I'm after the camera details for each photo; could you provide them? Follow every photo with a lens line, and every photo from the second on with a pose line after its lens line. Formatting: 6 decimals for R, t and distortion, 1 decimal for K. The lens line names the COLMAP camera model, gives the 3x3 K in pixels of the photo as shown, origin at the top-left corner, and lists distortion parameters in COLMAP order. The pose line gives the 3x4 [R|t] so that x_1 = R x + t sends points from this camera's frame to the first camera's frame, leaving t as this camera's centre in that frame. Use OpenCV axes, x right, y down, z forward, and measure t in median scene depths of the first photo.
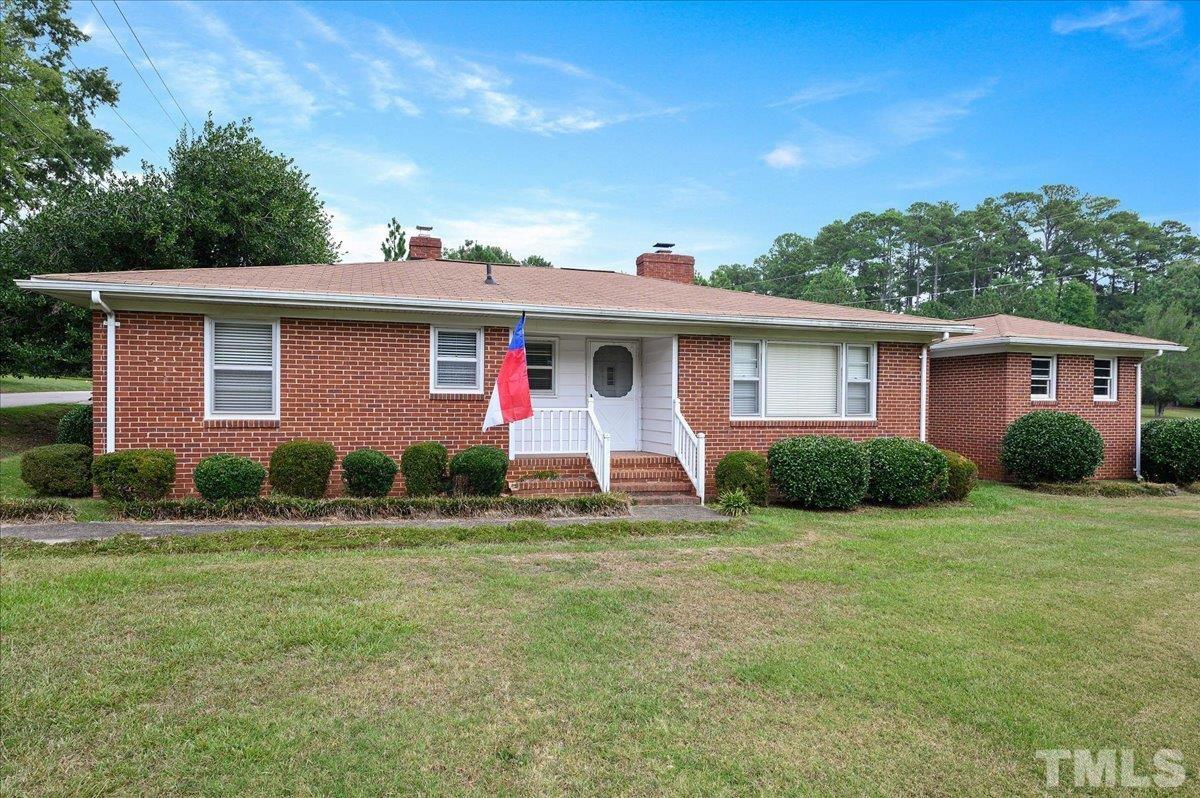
lens RADIAL K [[719.9, 0, 600.0], [0, 719.9, 399.0], [0, 0, 1]] dist [-0.000599, -0.001573]
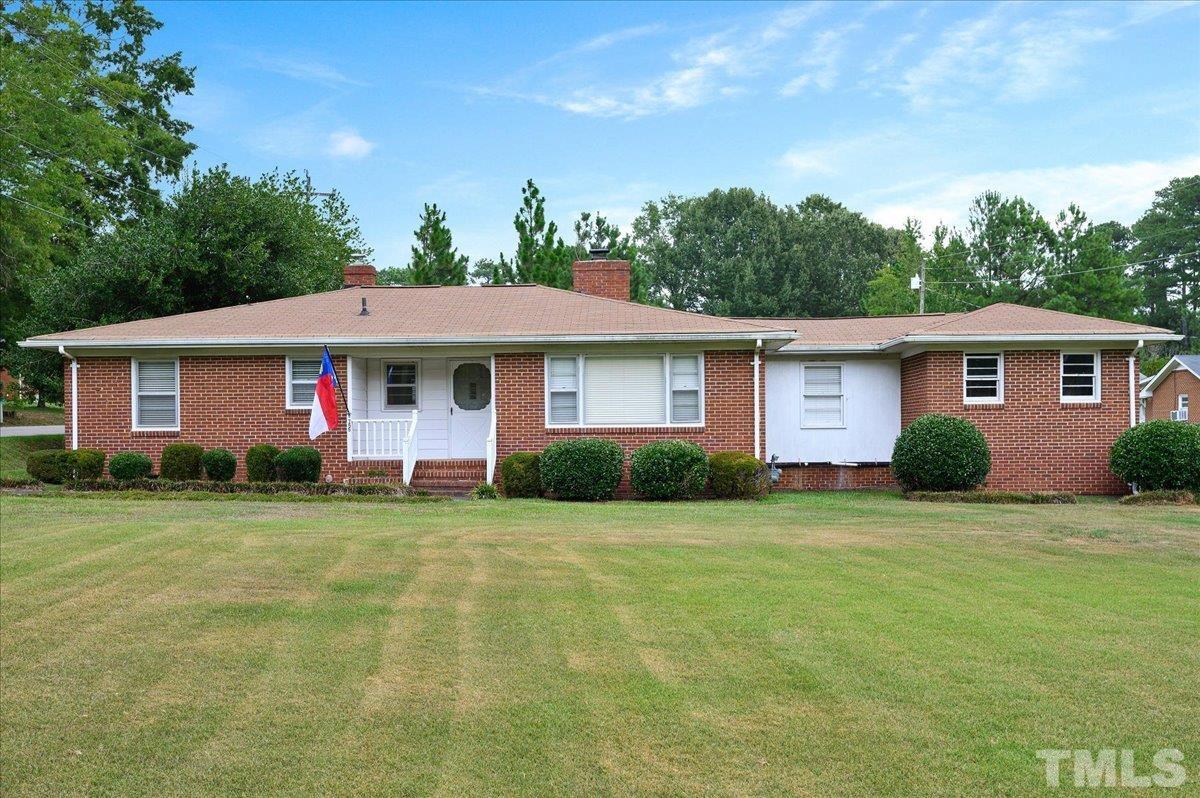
lens RADIAL K [[1268.2, 0, 600.0], [0, 1268.2, 399.0], [0, 0, 1]] dist [-0.000513, 0.012980]
pose [[0.940787, -0.026072, -0.337995, 0.902257], [0.017730, 0.999458, -0.027745, 0.040057], [0.338535, 0.020110, 0.940739, -0.804397]]
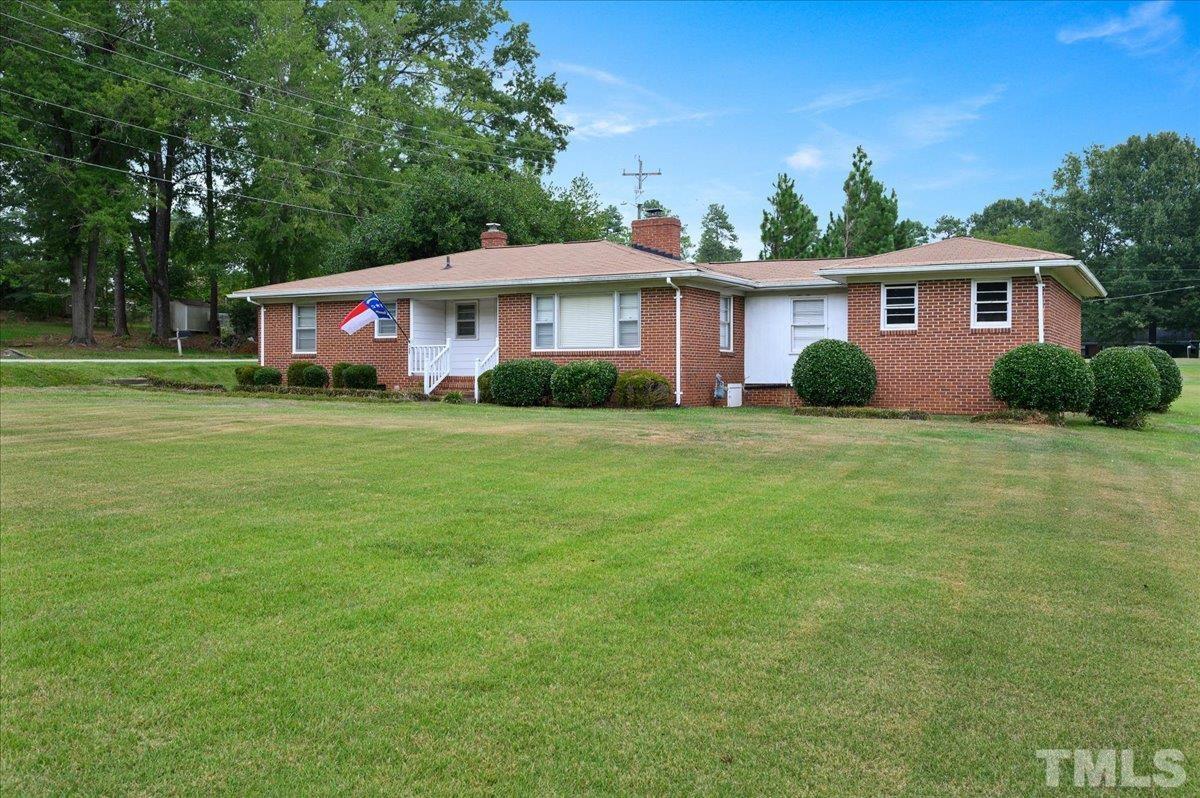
lens RADIAL K [[1070.9, 0, 600.0], [0, 1070.9, 399.0], [0, 0, 1]] dist [0.000938, 0.003561]
pose [[0.683466, 0.008293, -0.729935, 1.801897], [0.007056, 0.999814, 0.017966, 0.085670], [0.729948, -0.017429, 0.683280, -0.364678]]
